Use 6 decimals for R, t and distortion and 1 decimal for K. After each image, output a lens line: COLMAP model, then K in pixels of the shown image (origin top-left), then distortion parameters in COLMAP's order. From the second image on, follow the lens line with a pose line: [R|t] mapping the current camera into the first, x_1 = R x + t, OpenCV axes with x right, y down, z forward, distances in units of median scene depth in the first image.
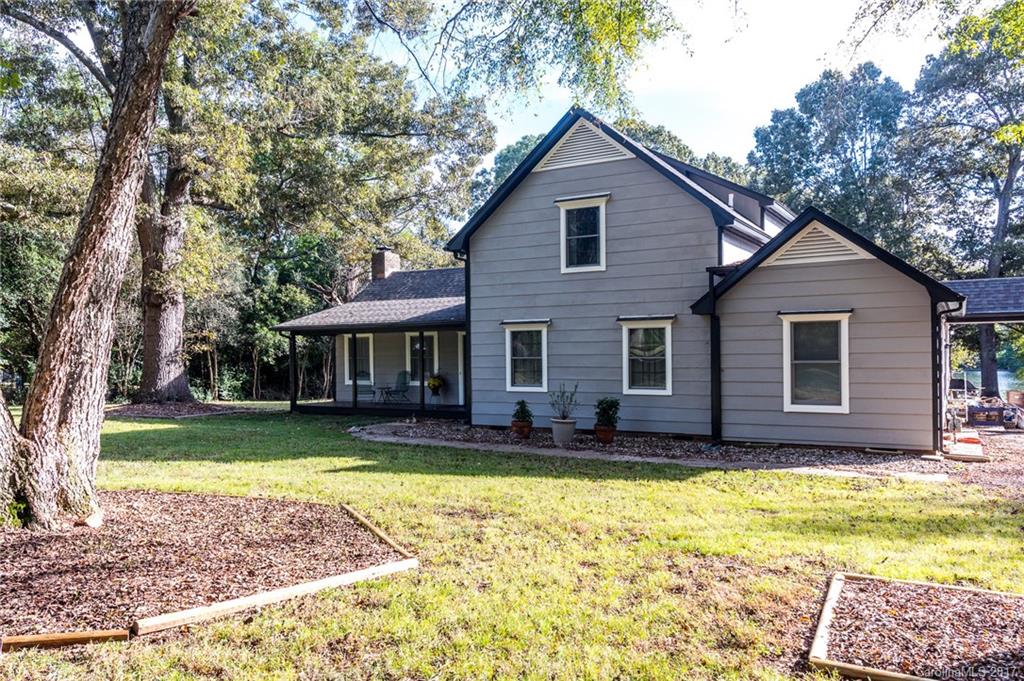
lens RADIAL K [[761.6, 0, 509.5], [0, 761.6, 344.2], [0, 0, 1]] dist [0.003547, 0.000735]
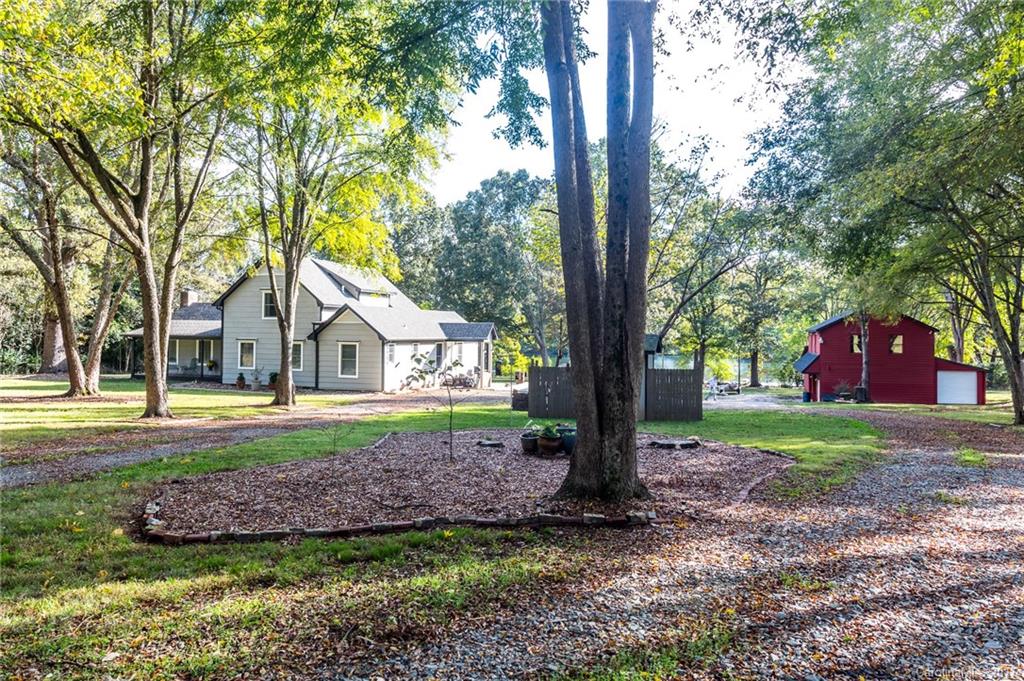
lens RADIAL K [[761.6, 0, 518.5], [0, 761.6, 344.3], [0, 0, 1]] dist [0.003547, 0.000735]
pose [[0.975691, 0.024034, 0.217827, 0.292991], [-0.028215, 0.999472, 0.016103, -0.067049], [-0.217325, -0.021857, 0.975855, -1.306850]]
